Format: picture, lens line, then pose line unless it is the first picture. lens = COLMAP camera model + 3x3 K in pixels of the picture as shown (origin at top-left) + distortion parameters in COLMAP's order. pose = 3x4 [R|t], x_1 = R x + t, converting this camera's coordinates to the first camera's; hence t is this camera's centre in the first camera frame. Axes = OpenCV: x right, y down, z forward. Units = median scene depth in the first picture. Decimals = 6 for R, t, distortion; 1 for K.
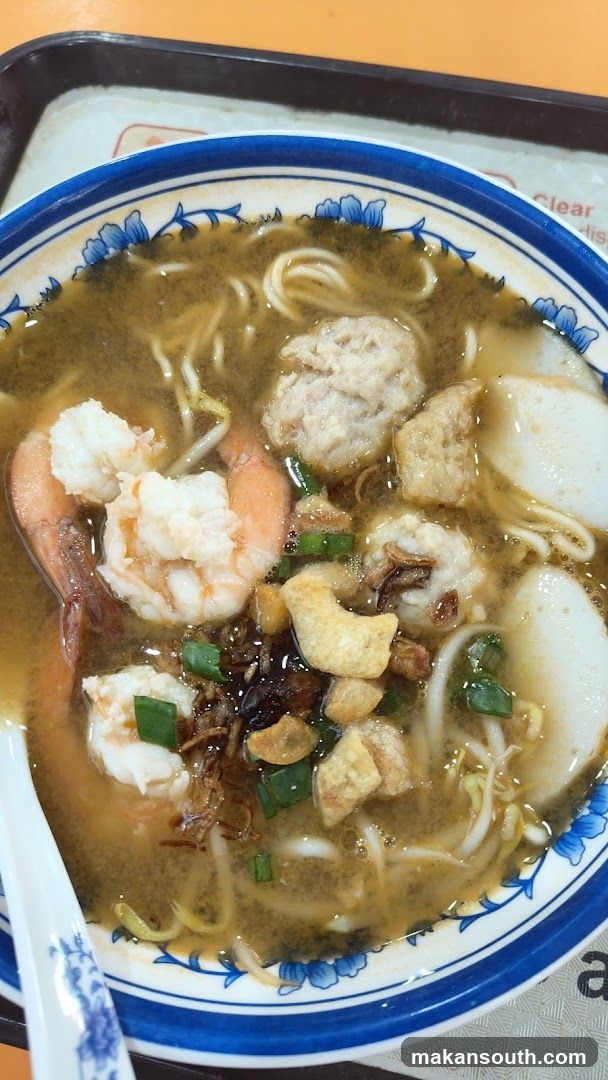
lens RADIAL K [[859.1, 0, 311.2], [0, 859.1, 543.6], [0, 0, 1]] dist [-0.073755, 0.015232]
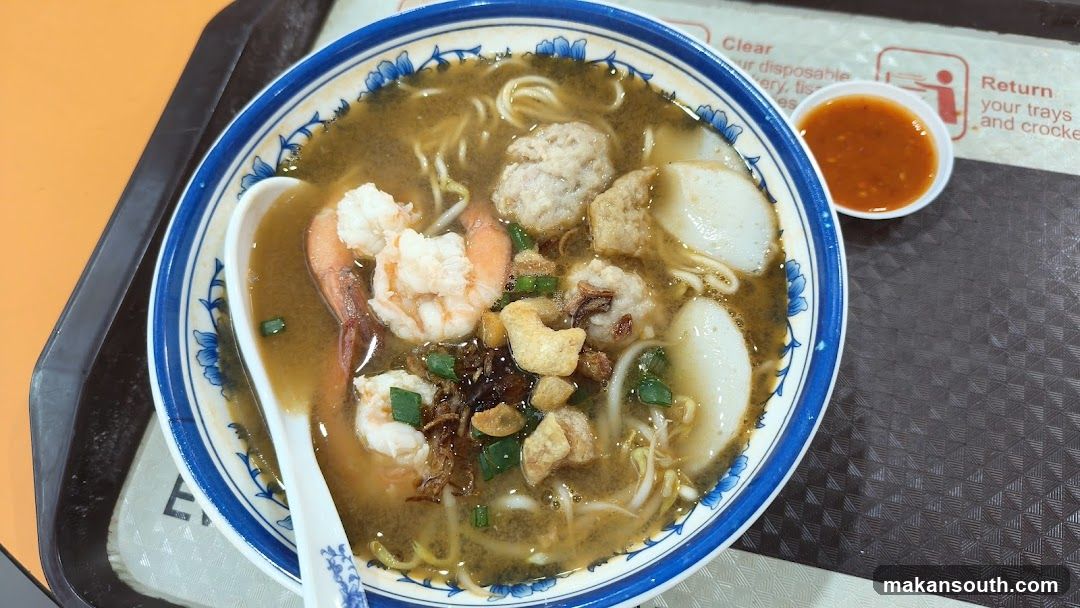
lens RADIAL K [[859.1, 0, 541.4], [0, 859.1, 304.8], [0, 0, 1]] dist [-0.073755, 0.015232]
pose [[0.997368, -0.002947, -0.072442, 0.124971], [-0.005917, 0.992533, -0.121837, 0.200277], [0.072260, 0.121945, 0.989903, -0.330582]]
